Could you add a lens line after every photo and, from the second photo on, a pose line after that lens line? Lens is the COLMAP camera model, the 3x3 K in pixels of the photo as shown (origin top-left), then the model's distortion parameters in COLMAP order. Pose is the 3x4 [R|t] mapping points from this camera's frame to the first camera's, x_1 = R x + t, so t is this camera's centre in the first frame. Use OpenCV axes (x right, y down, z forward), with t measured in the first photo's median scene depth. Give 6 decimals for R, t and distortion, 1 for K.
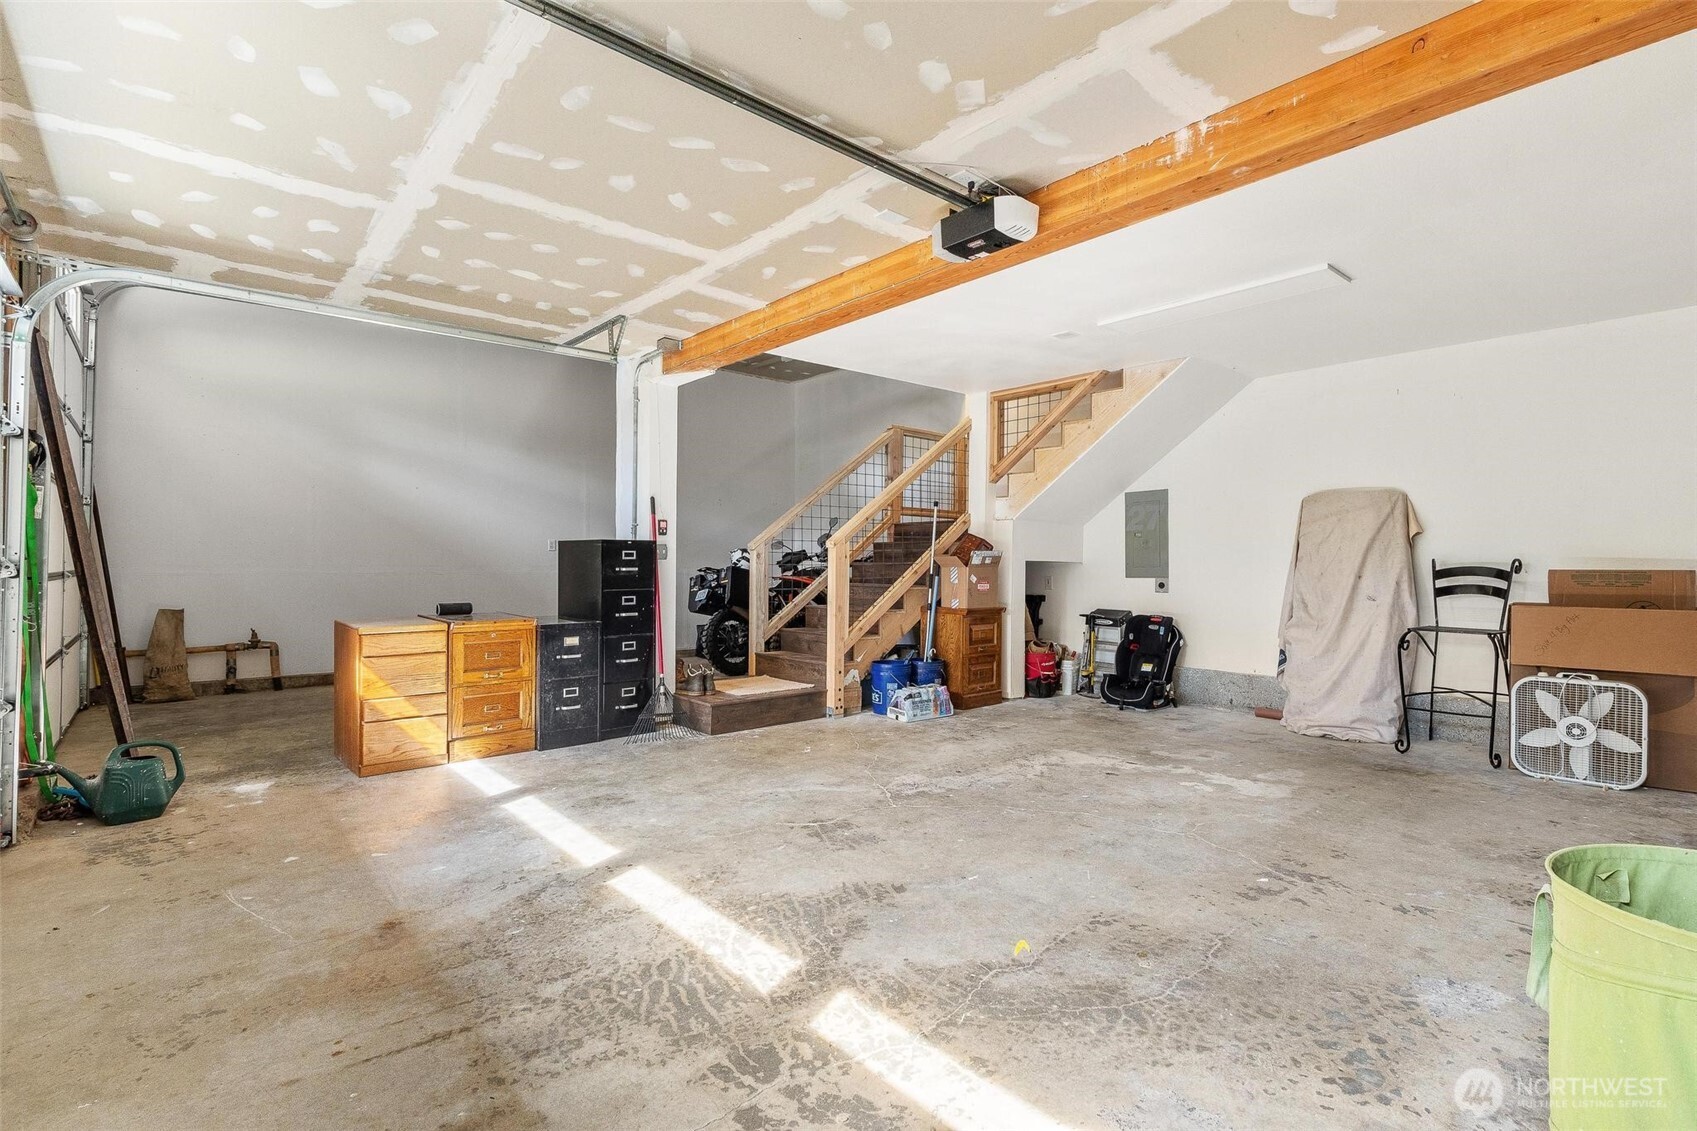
lens RADIAL K [[801.6, 0, 867.0], [0, 801.6, 565.1], [0, 0, 1]] dist [-0.000681, 0.000204]
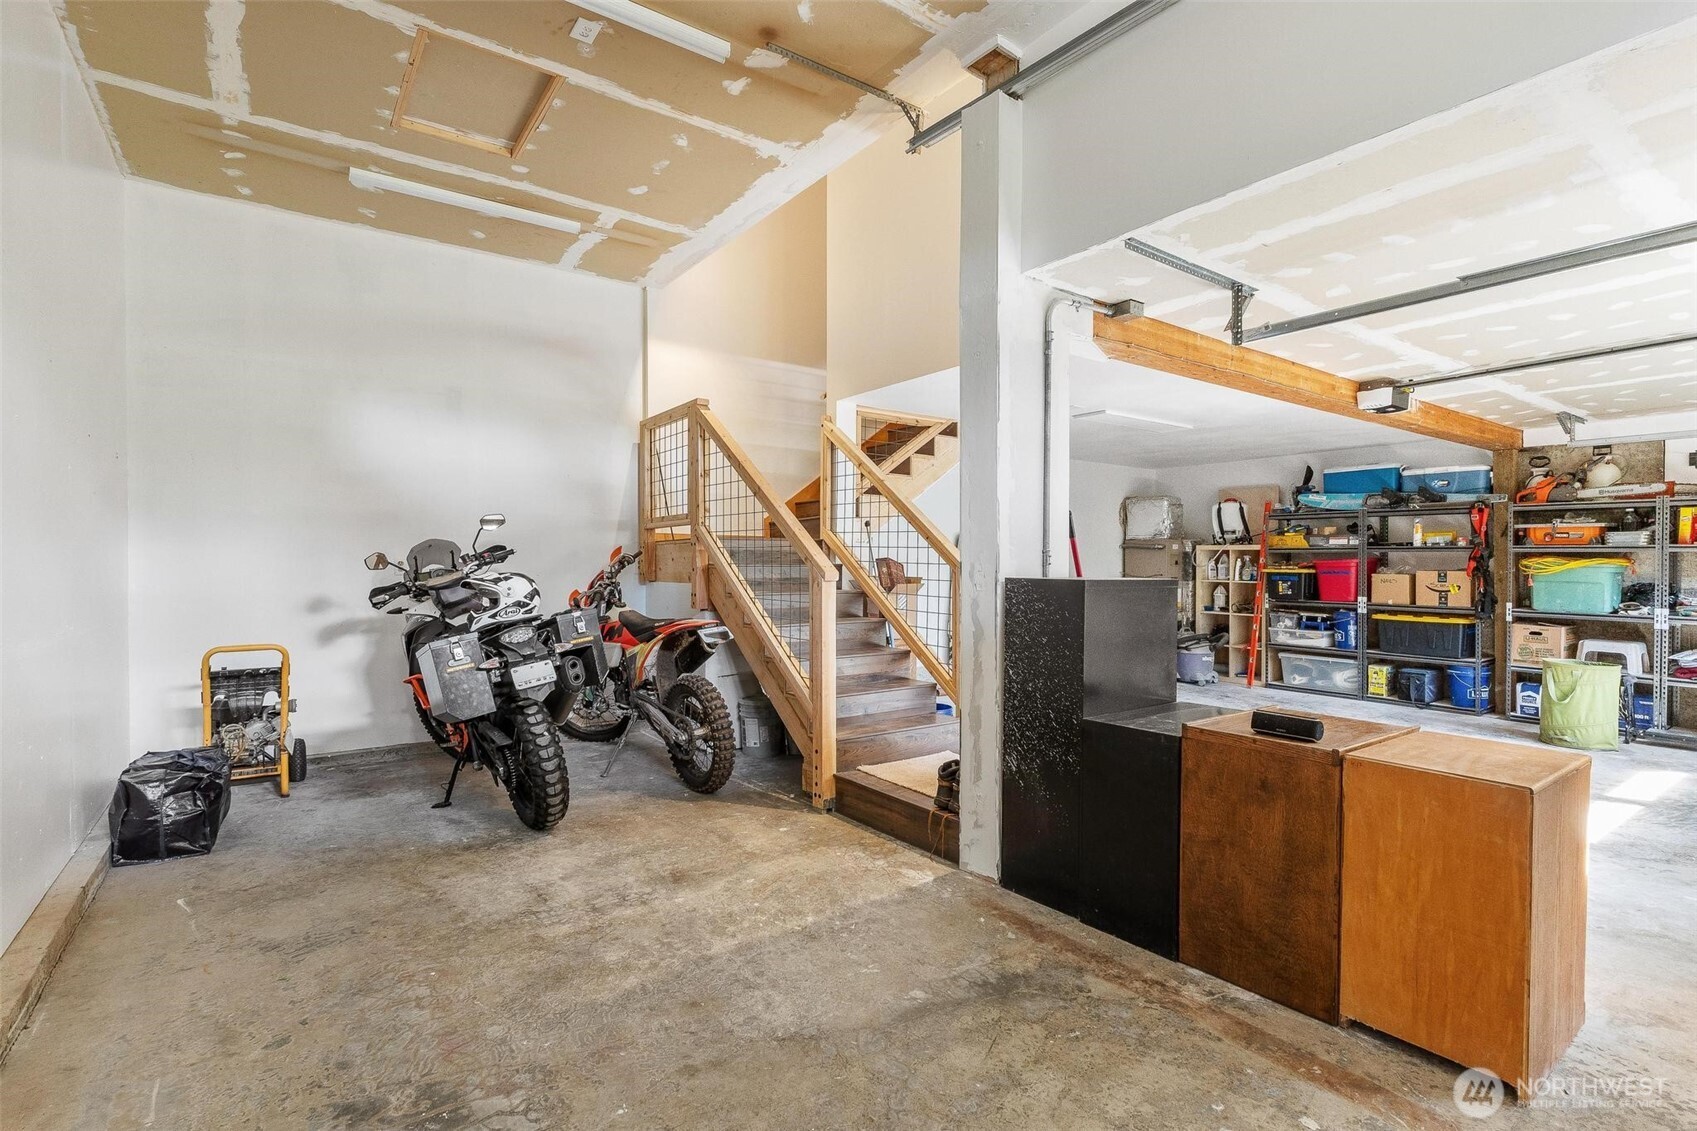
lens RADIAL K [[801.6, 0, 867.0], [0, 801.6, 565.1], [0, 0, 1]] dist [-0.000681, 0.000204]
pose [[0.090315, -0.004679, 0.995902, -1.131800], [-0.000642, 0.999988, 0.004756, -0.052872], [-0.995913, -0.001069, 0.090311, 1.330734]]
